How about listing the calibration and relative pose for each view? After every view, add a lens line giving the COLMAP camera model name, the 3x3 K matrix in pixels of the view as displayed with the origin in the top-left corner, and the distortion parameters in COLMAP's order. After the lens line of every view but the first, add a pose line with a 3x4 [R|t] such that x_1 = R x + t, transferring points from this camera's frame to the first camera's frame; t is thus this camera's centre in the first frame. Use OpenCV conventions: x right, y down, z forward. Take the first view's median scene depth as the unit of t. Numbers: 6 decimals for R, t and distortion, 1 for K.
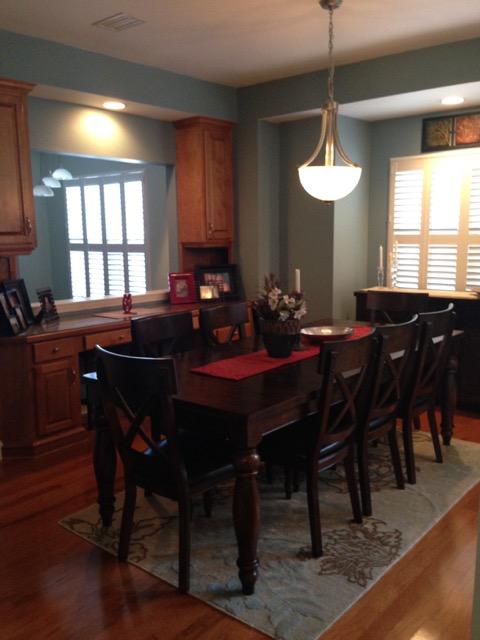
lens RADIAL K [[599.4, 0, 240.0], [0, 599.4, 320.0], [0, 0, 1]] dist [0.045484, 0.000257]
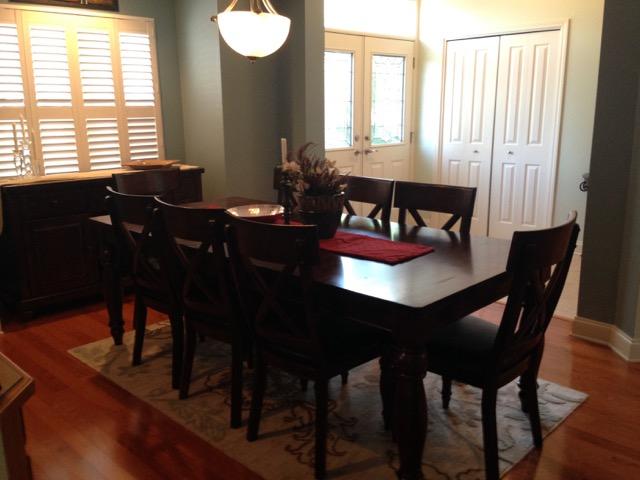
lens RADIAL K [[599.4, 0, 320.0], [0, 599.4, 240.0], [0, 0, 1]] dist [0.045484, 0.000257]
pose [[0.085665, -0.196422, 0.976770, -0.509599], [0.152845, 0.971360, 0.181929, -0.059163], [-0.984530, 0.133709, 0.113234, 0.578009]]
